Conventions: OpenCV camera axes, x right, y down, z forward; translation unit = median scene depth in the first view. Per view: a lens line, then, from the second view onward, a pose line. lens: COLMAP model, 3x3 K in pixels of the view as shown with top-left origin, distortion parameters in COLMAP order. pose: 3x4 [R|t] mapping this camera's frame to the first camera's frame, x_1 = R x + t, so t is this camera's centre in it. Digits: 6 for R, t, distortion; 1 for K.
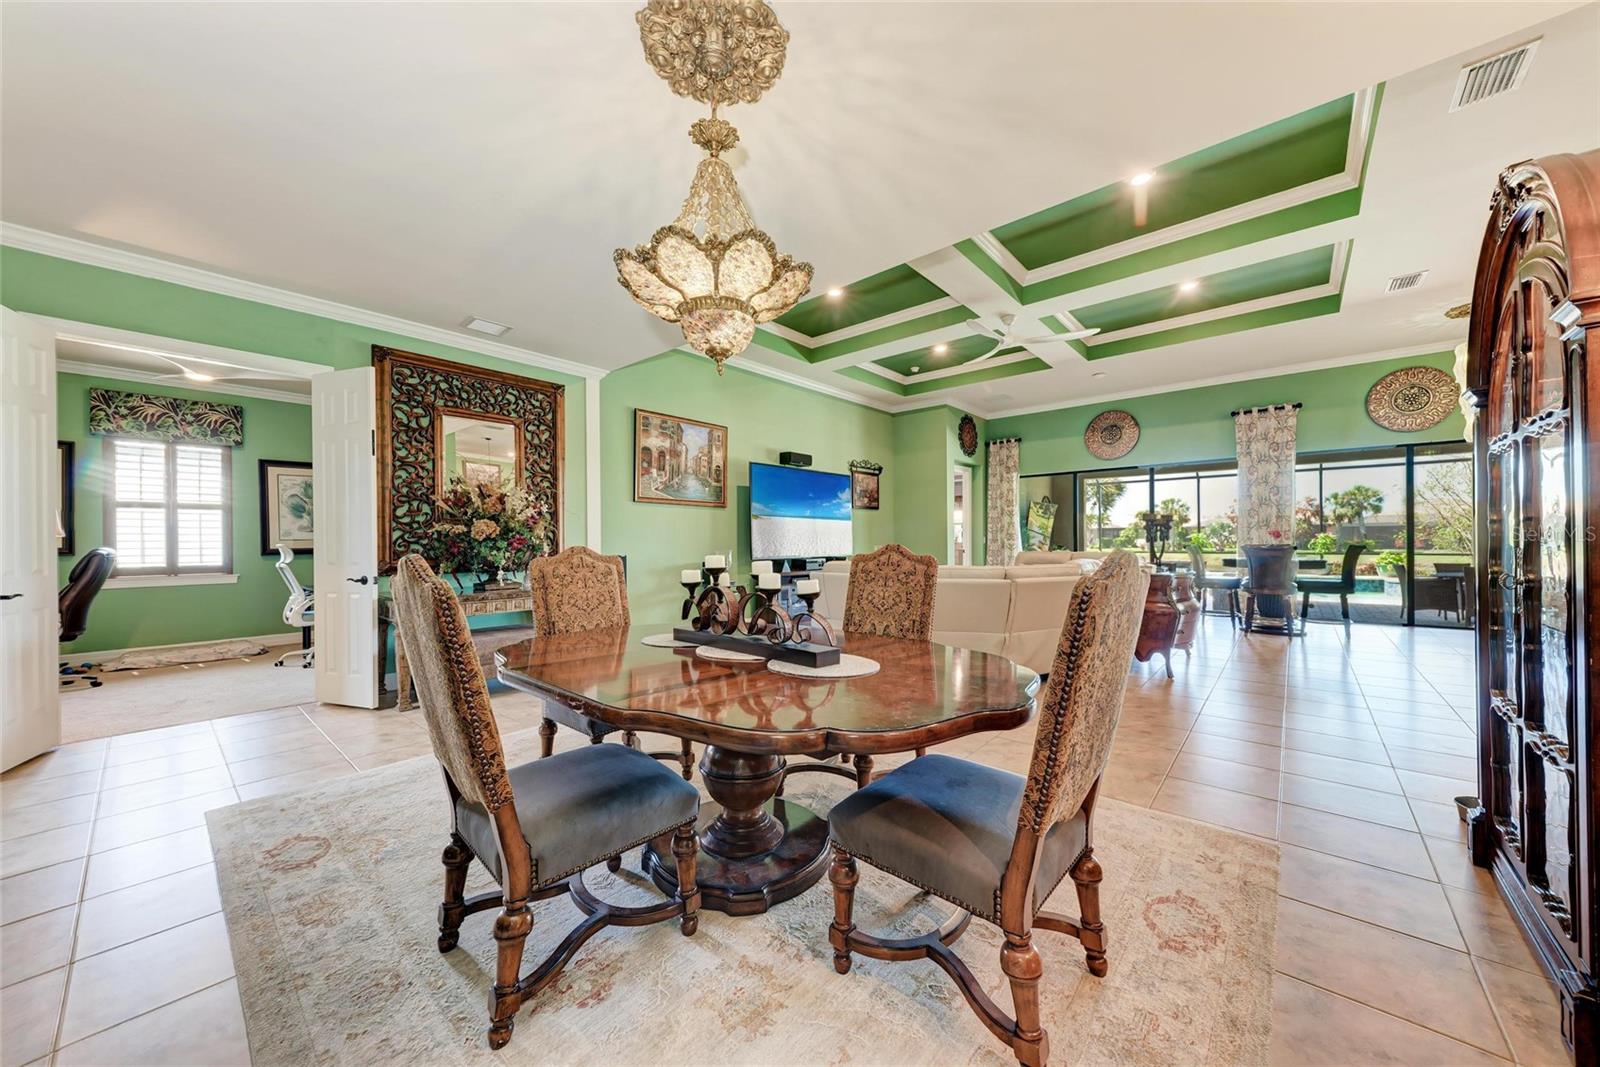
lens RADIAL K [[573.2, 0, 828.2], [0, 573.2, 539.9], [0, 0, 1]] dist [0.003156, -0.001815]
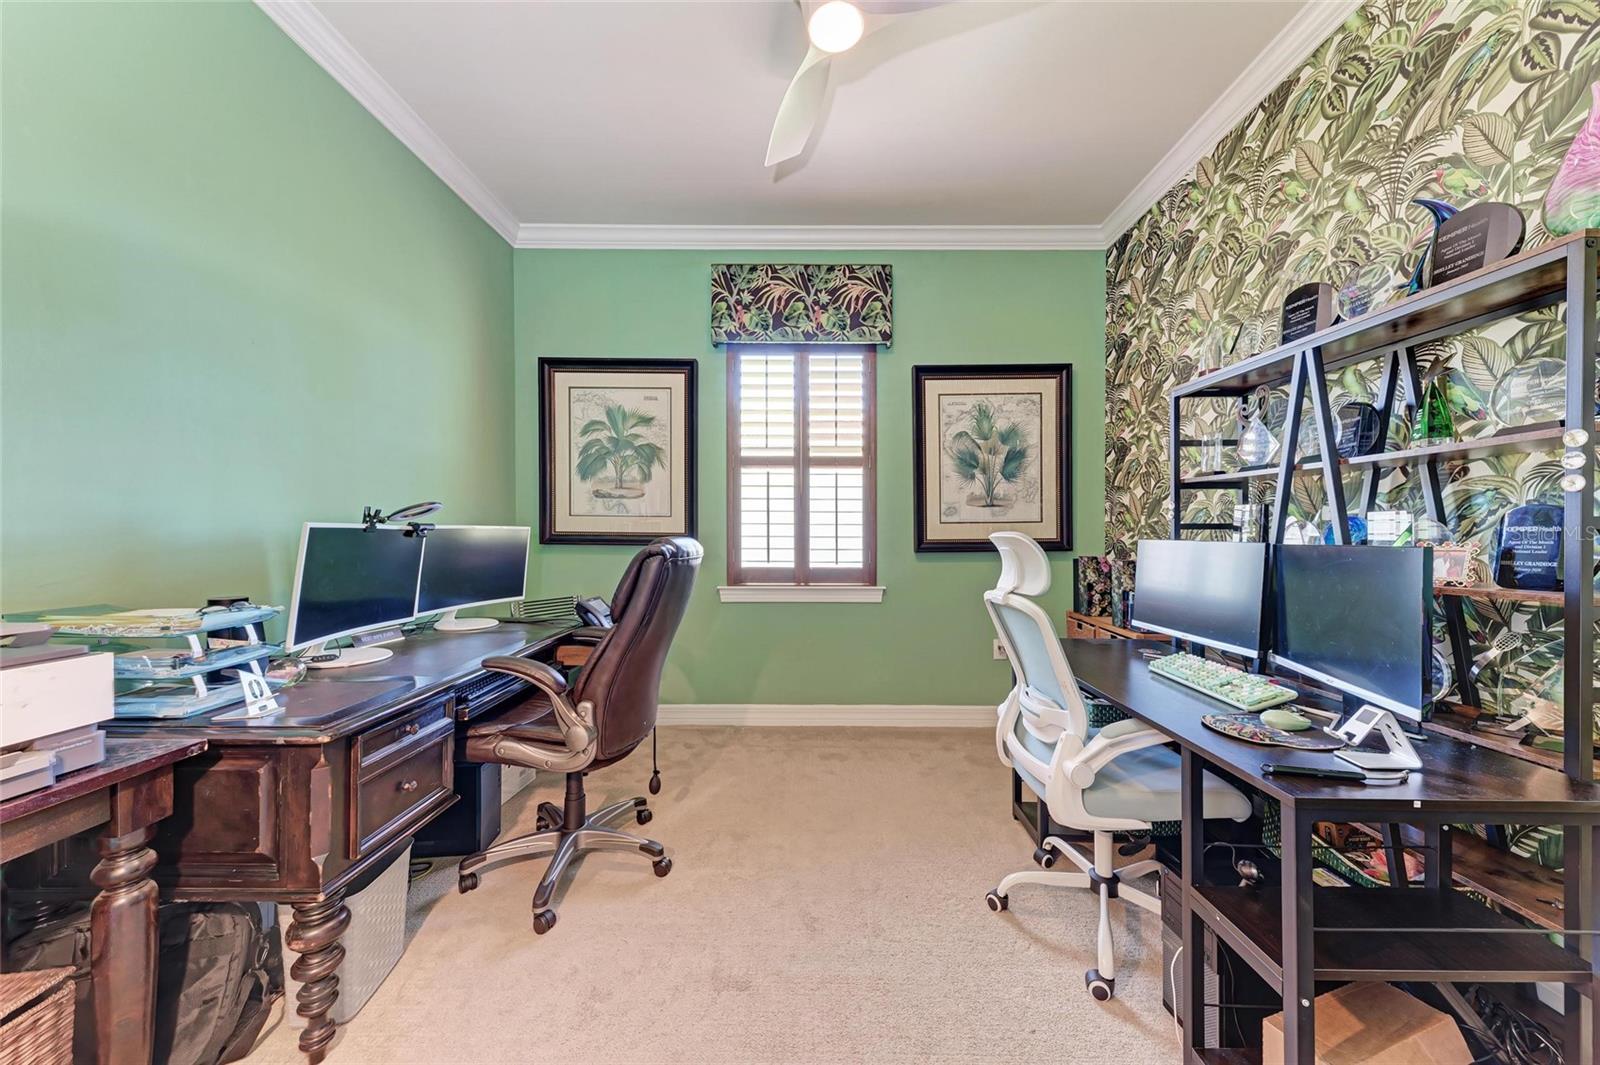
lens RADIAL K [[559.8, 0, 803.6], [0, 559.8, 530.0], [0, 0, 1]] dist [0.001461, -0.000073]
pose [[0.630382, 0.008546, -0.776238, -0.704569], [-0.005327, 0.999963, 0.006684, 0.004512], [0.776267, -0.000078, 0.630405, 0.644492]]
